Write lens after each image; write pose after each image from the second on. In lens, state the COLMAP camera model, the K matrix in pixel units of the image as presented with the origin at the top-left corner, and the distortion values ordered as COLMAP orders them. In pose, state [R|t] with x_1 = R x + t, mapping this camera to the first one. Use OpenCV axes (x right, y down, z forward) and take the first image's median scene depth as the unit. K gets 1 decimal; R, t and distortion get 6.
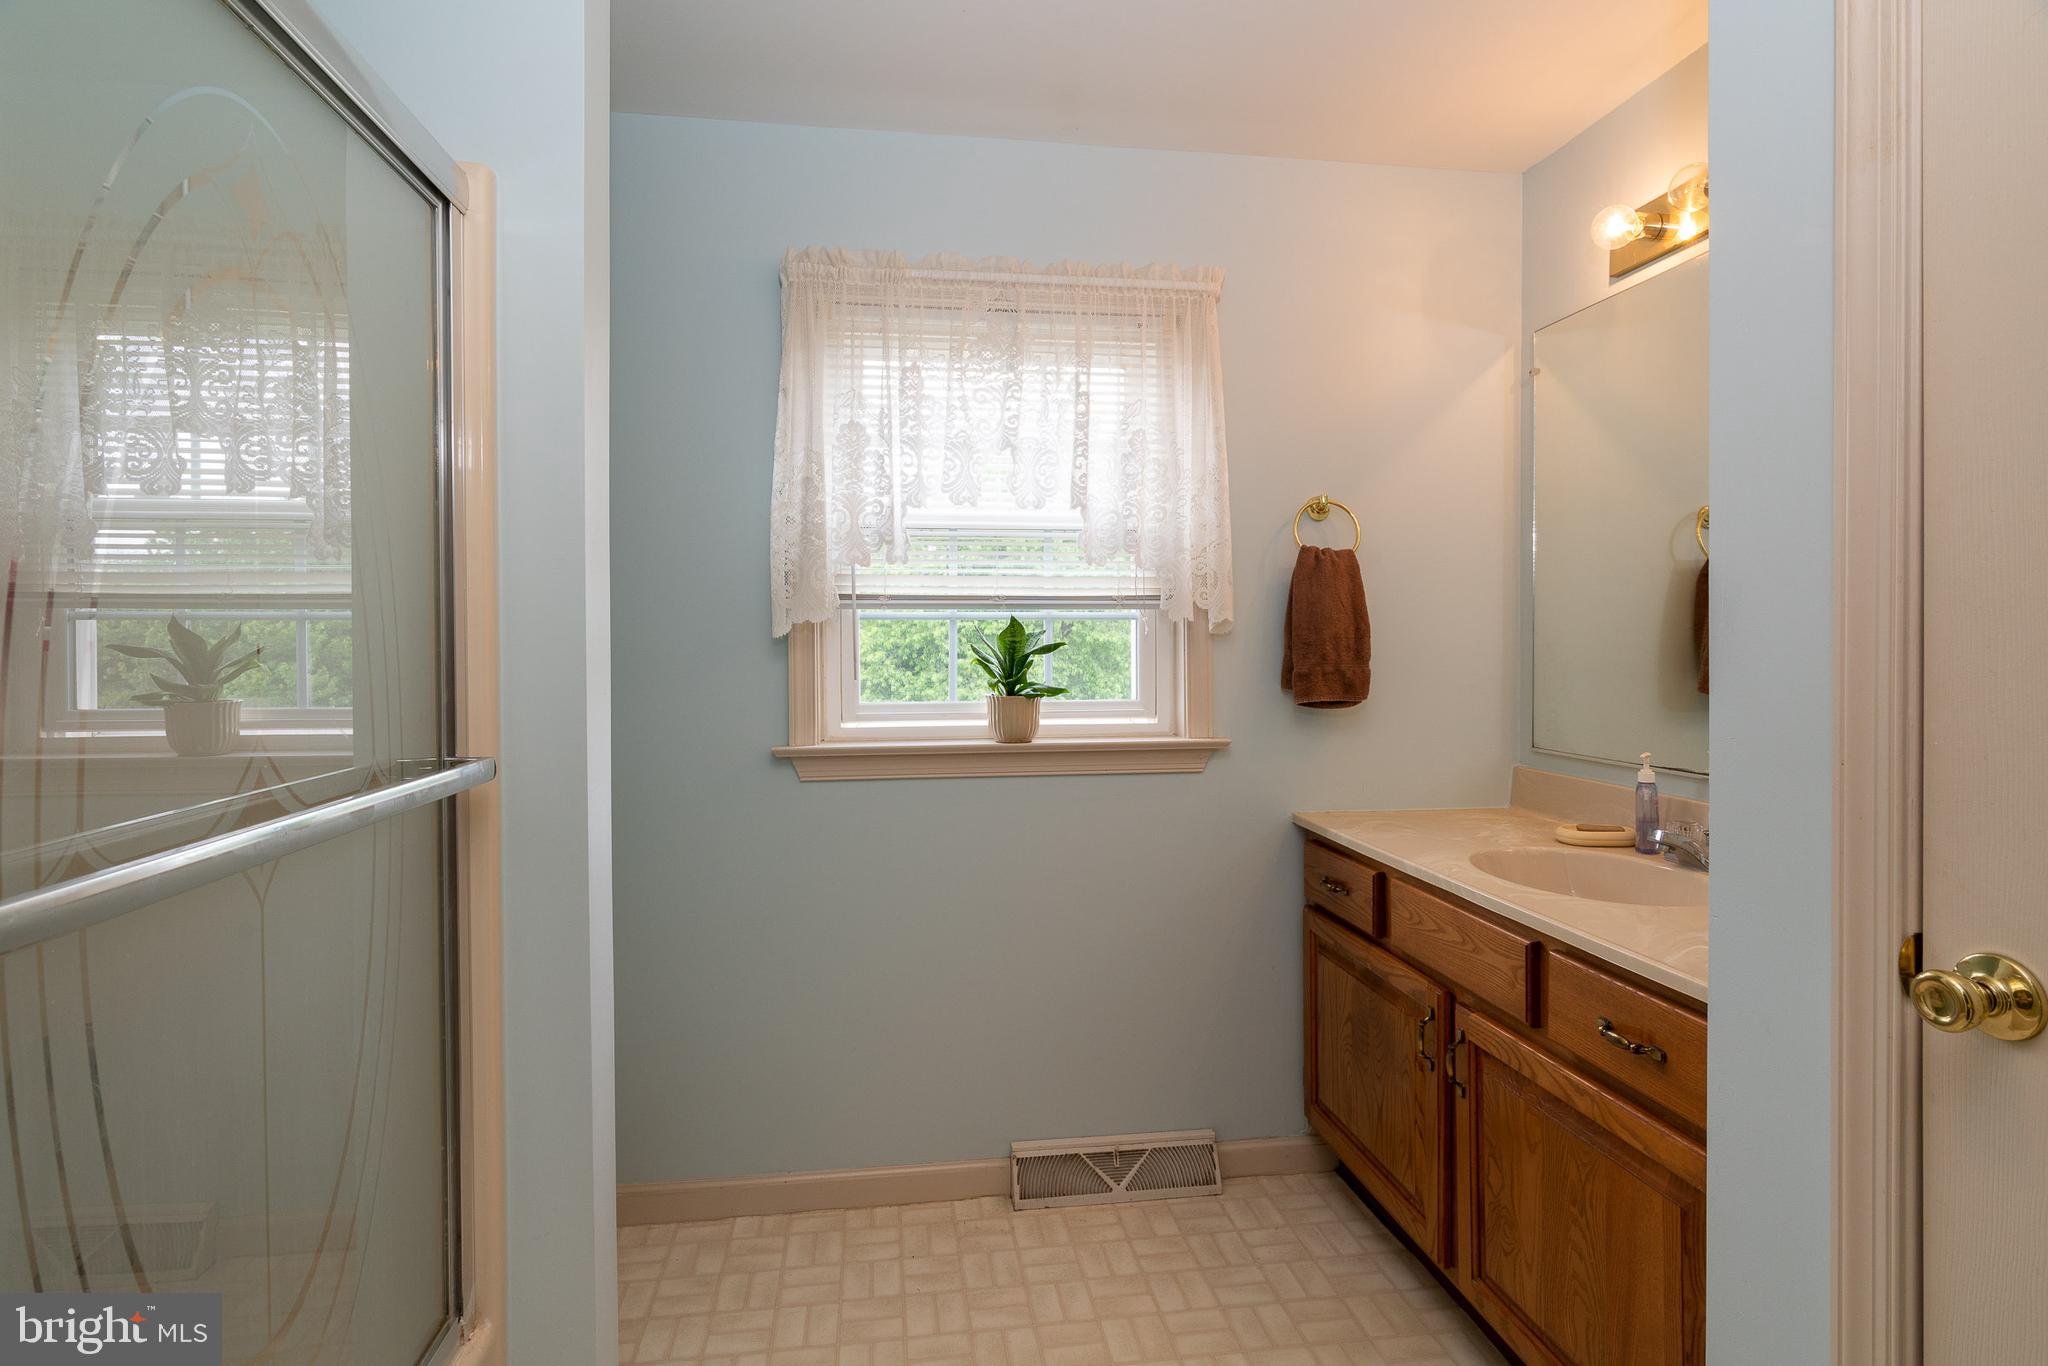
lens RADIAL K [[1031.7, 0, 1013.9], [0, 1031.7, 645.9], [0, 0, 1]] dist [-0.009698, 0.008294]
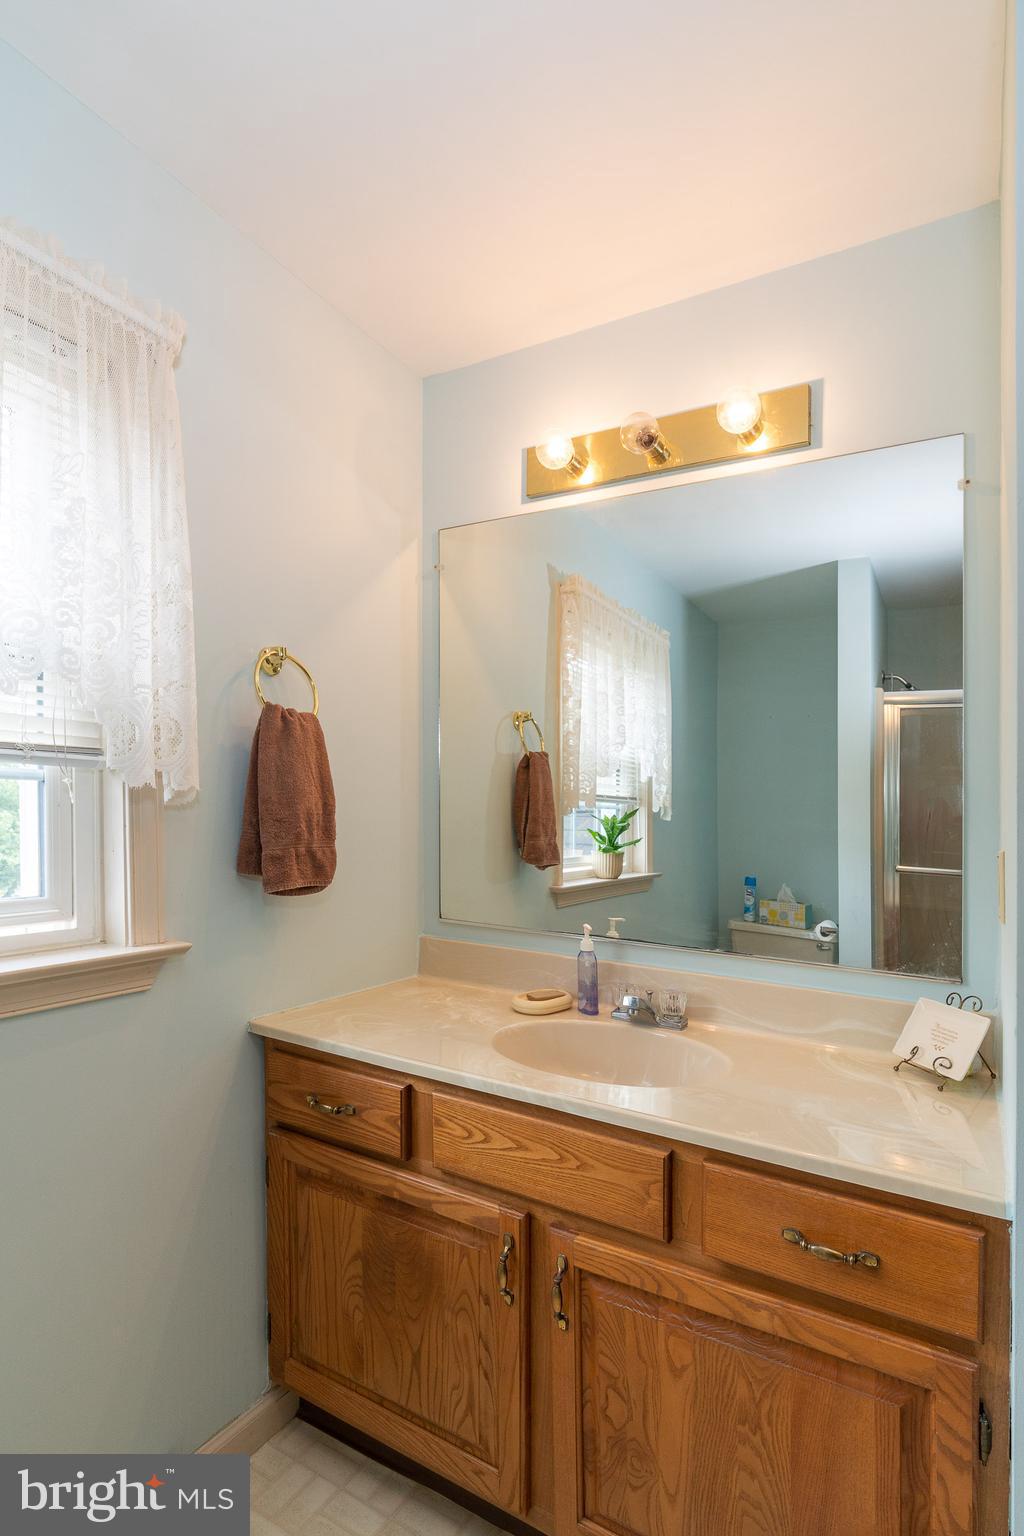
lens RADIAL K [[773.8, 0, 511.4], [0, 773.8, 833.0], [0, 0, 1]] dist [-0.009698, 0.008294]
pose [[0.614236, -0.002463, 0.789118, -0.115195], [-0.028941, 0.999252, 0.025646, -0.015881], [-0.788591, -0.038591, 0.613706, 0.548573]]
